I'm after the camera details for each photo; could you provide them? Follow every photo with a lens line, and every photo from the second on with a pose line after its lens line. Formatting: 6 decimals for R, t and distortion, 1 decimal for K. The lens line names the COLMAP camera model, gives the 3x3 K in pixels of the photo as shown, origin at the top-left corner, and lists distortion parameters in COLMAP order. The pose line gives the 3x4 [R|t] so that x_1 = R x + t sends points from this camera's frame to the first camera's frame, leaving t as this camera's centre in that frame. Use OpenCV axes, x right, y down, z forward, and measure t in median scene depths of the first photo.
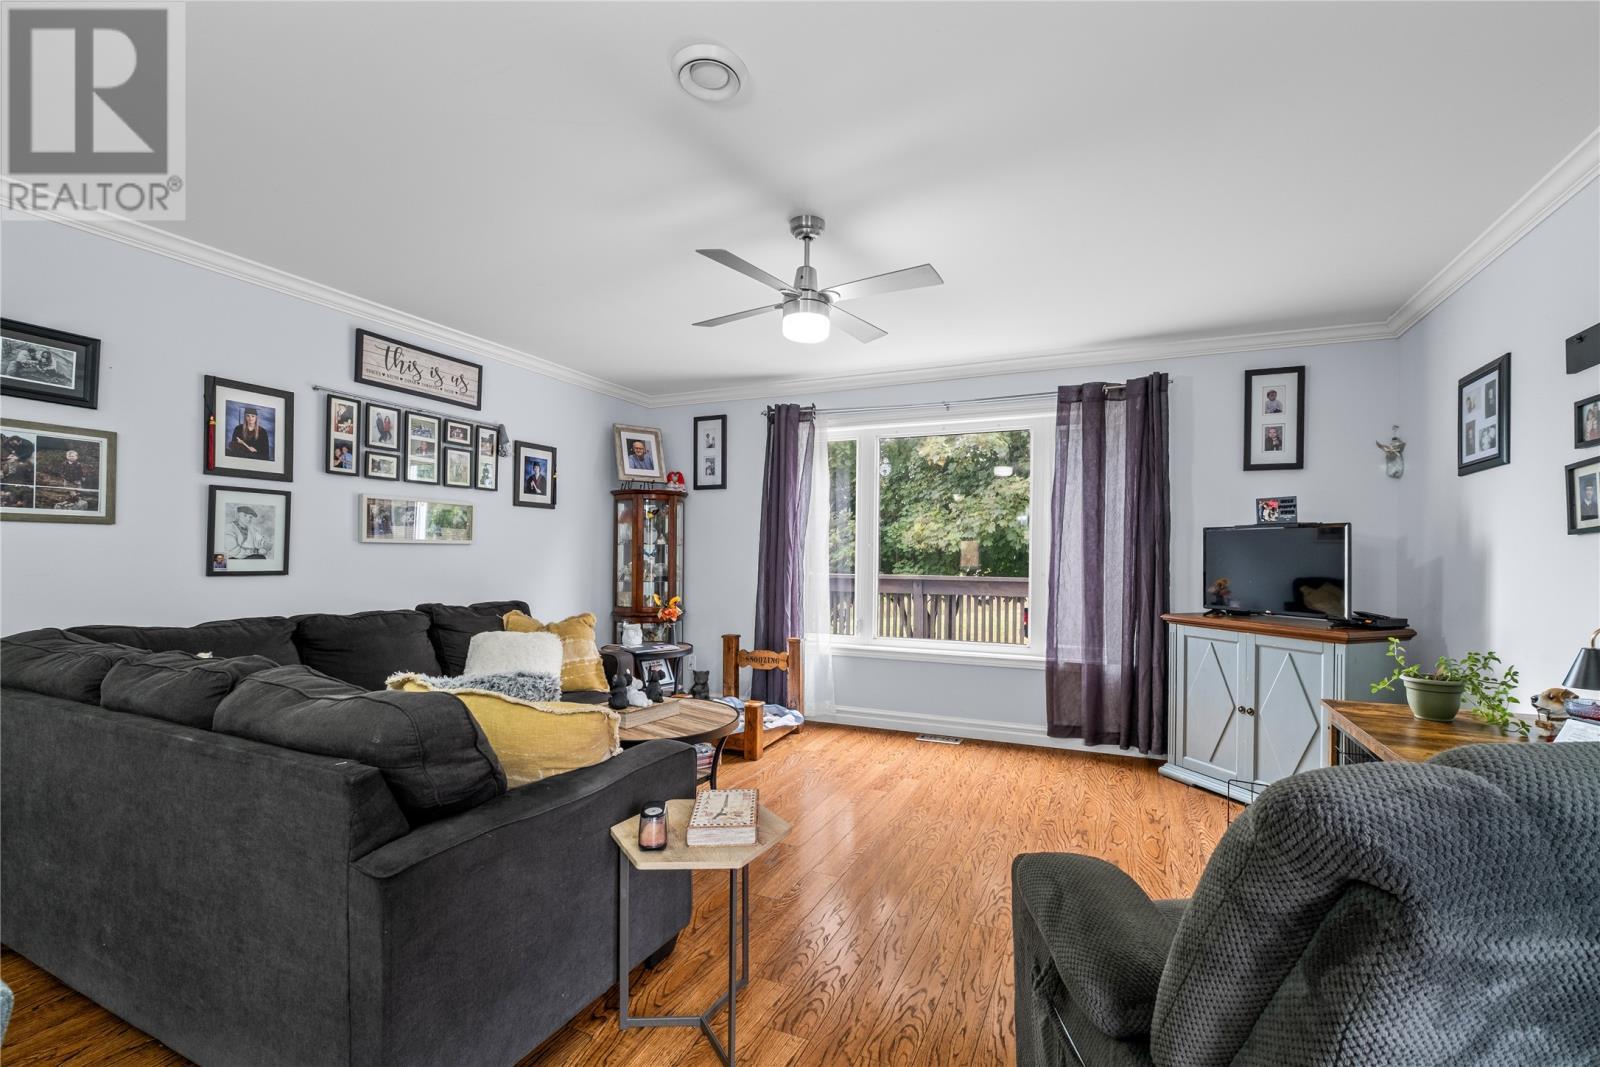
lens RADIAL K [[688.6, 0, 822.6], [0, 688.6, 546.0], [0, 0, 1]] dist [-0.008039, -0.000064]
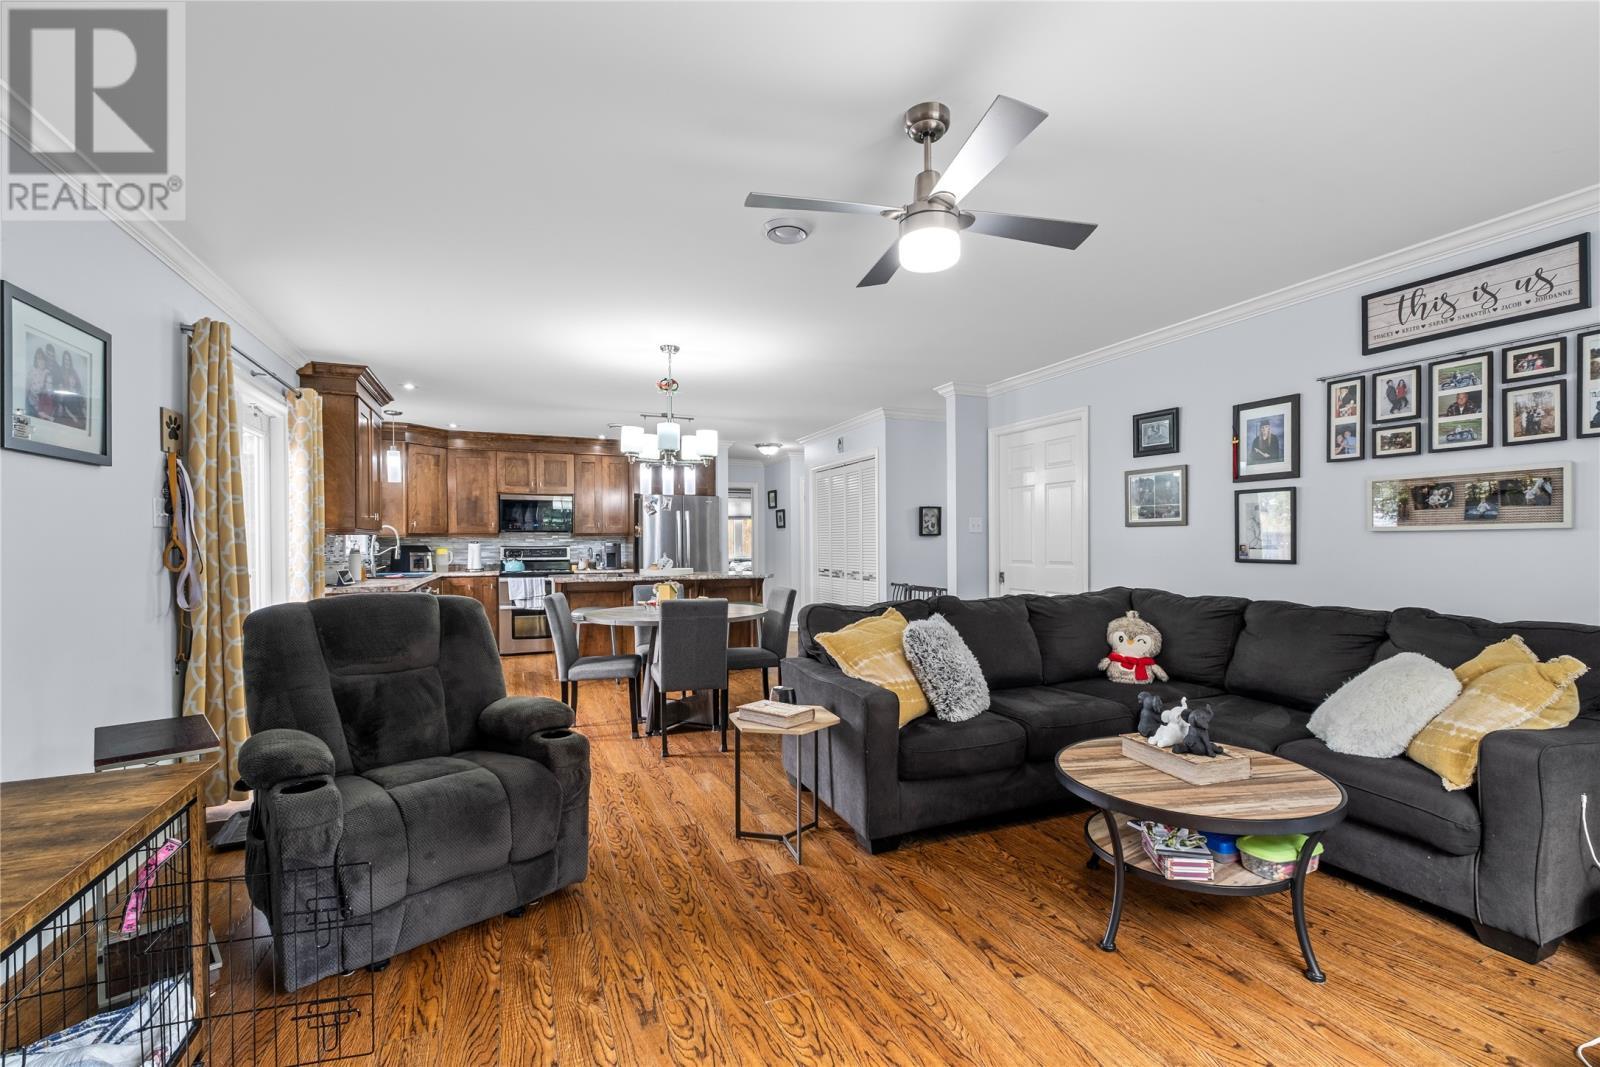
lens RADIAL K [[688.6, 0, 822.6], [0, 688.6, 546.0], [0, 0, 1]] dist [-0.008039, -0.000064]
pose [[-0.675139, -0.003559, -0.737682, 0.492234], [0.004234, 0.999953, -0.008700, 0.018757], [0.737679, -0.008997, -0.675092, 1.124791]]
